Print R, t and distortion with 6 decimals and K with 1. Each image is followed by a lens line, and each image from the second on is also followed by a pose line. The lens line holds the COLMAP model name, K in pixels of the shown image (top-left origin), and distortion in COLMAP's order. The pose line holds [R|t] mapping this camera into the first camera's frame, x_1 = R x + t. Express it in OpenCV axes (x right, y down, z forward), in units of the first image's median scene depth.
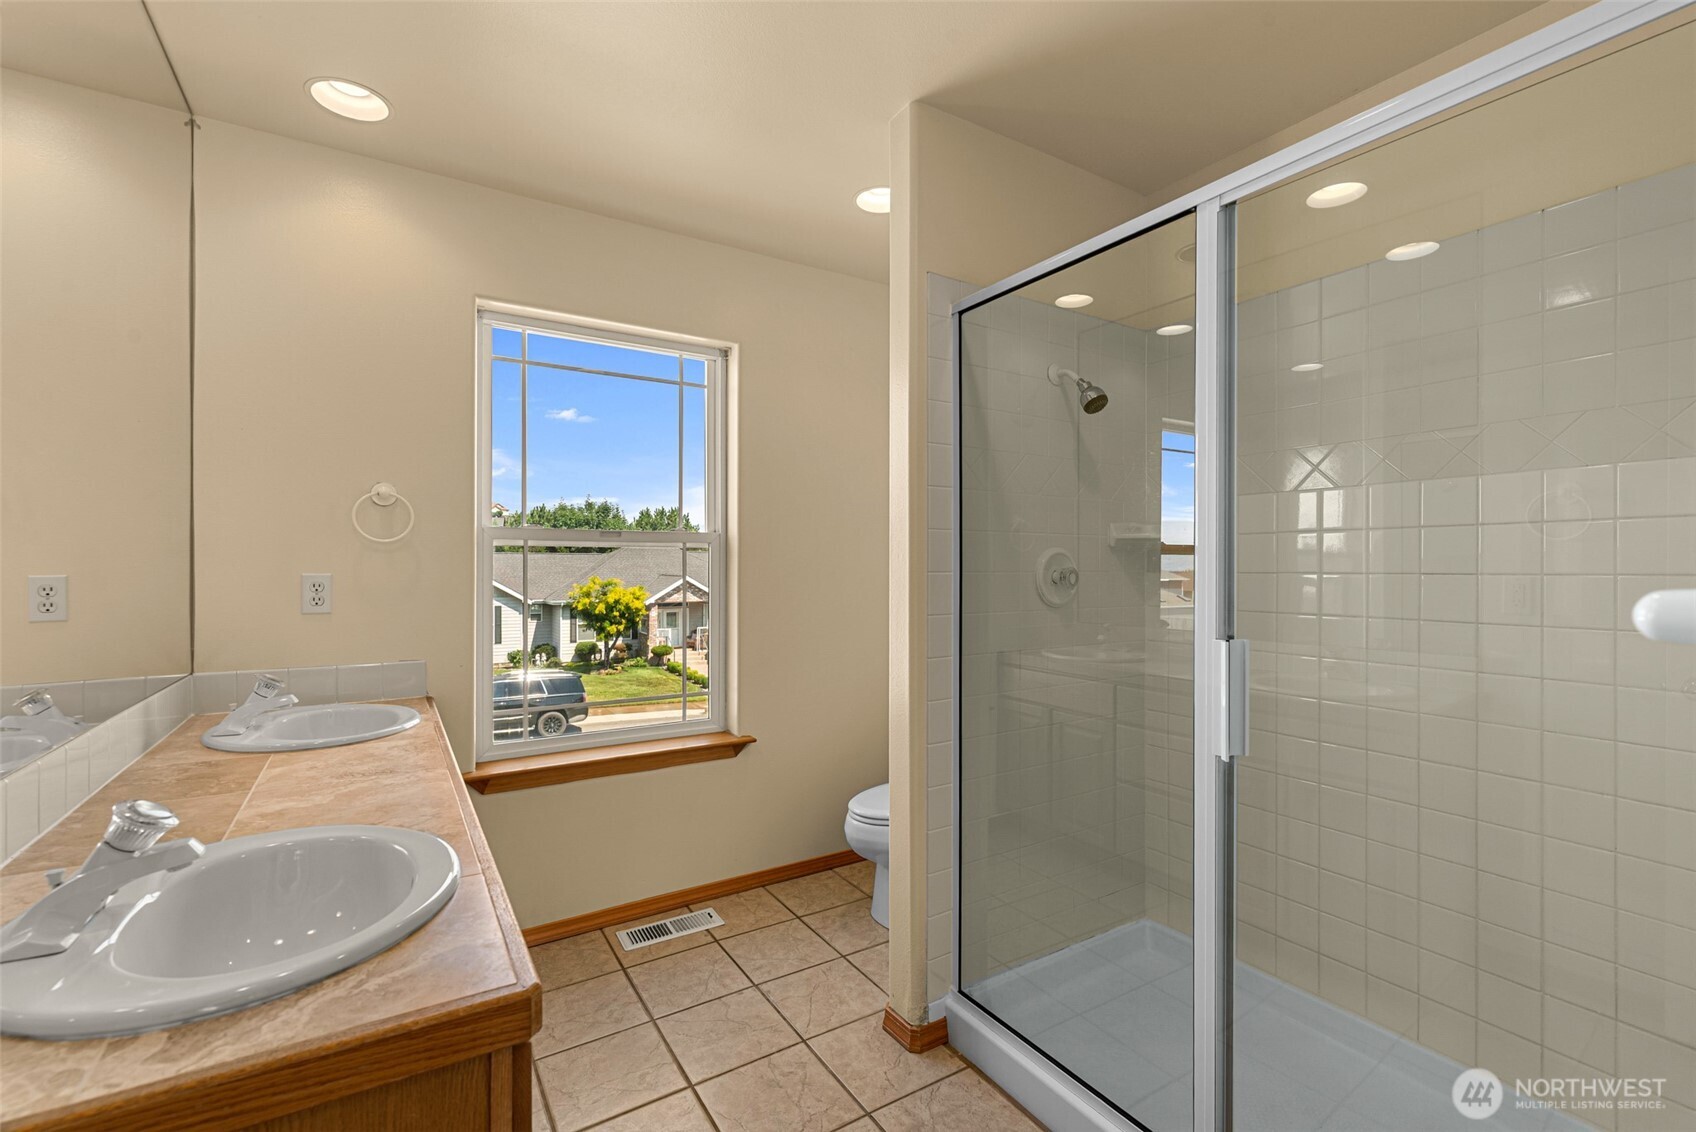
lens RADIAL K [[746.5, 0, 854.9], [0, 746.5, 574.5], [0, 0, 1]] dist [0.000906, -0.000051]
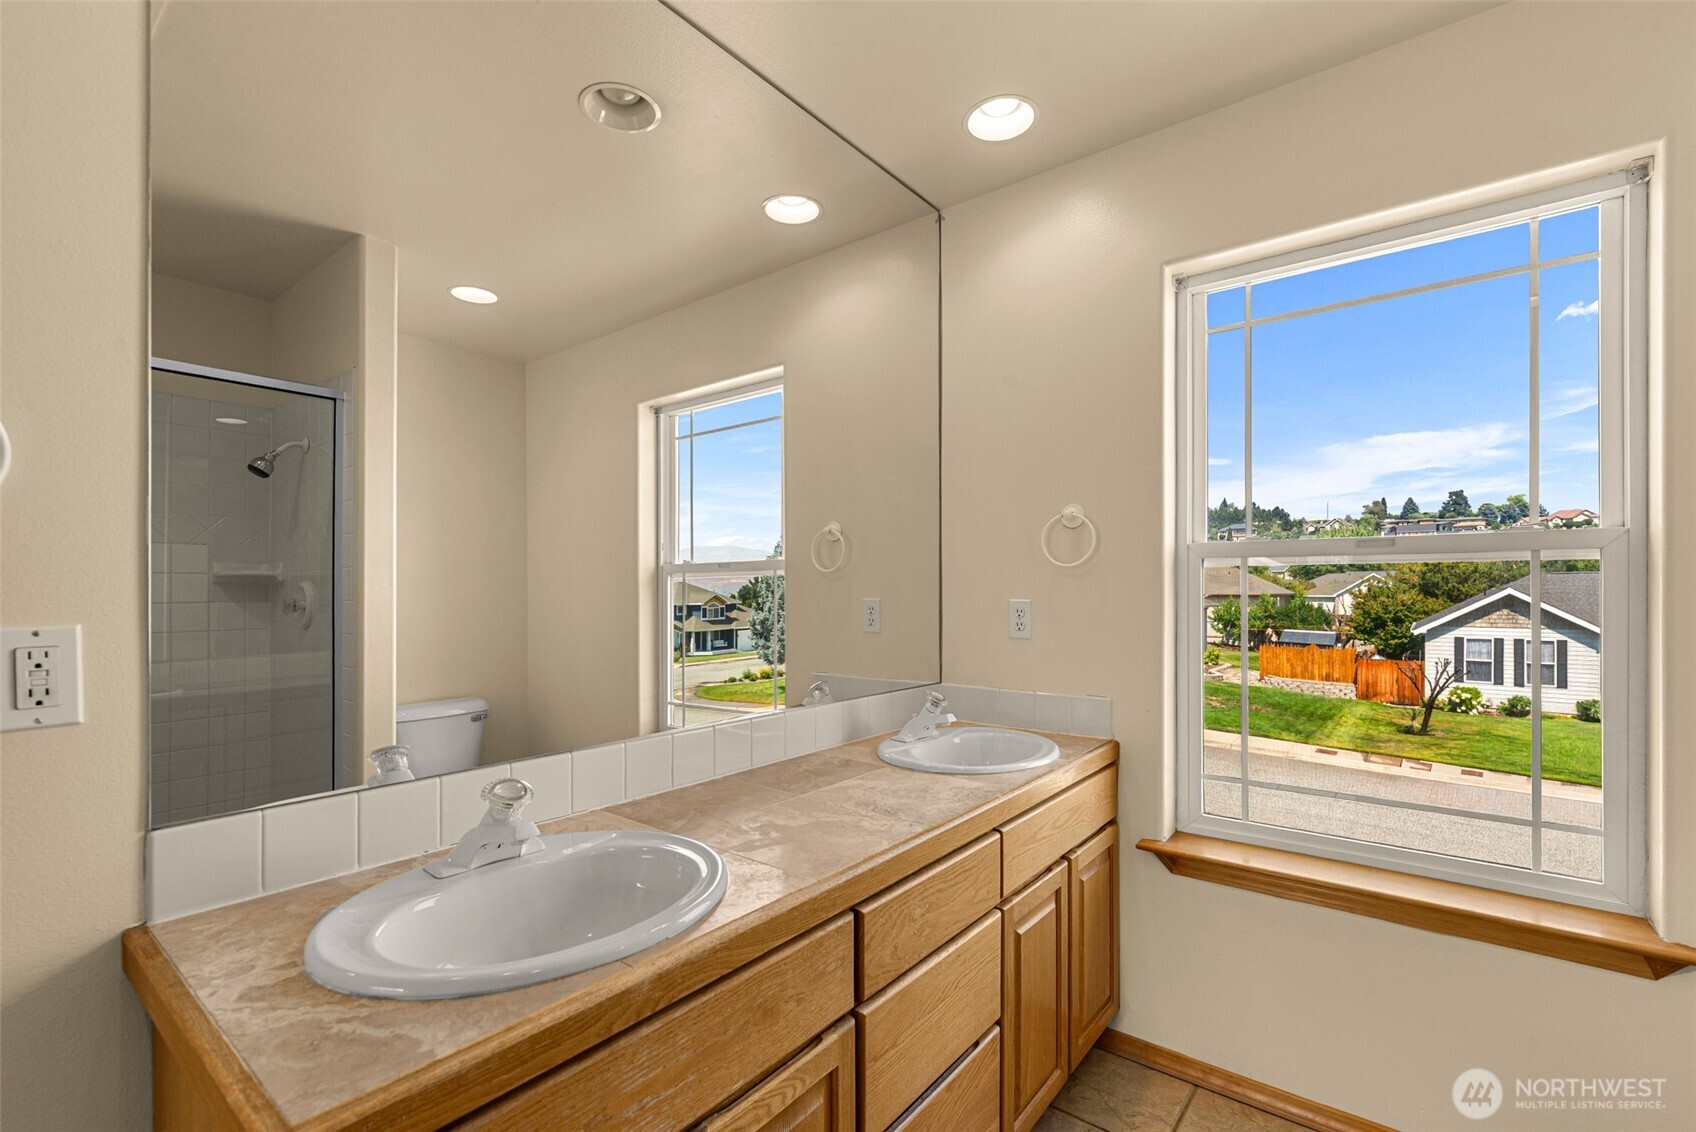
lens RADIAL K [[745.6, 0, 850.6], [0, 745.6, 595.9], [0, 0, 1]] dist [-0.010764, 0.000343]
pose [[0.339697, -0.000411, -0.940535, 0.141025], [-0.005032, 0.999985, -0.002255, -0.002491], [0.940522, 0.005499, 0.339689, 0.385213]]
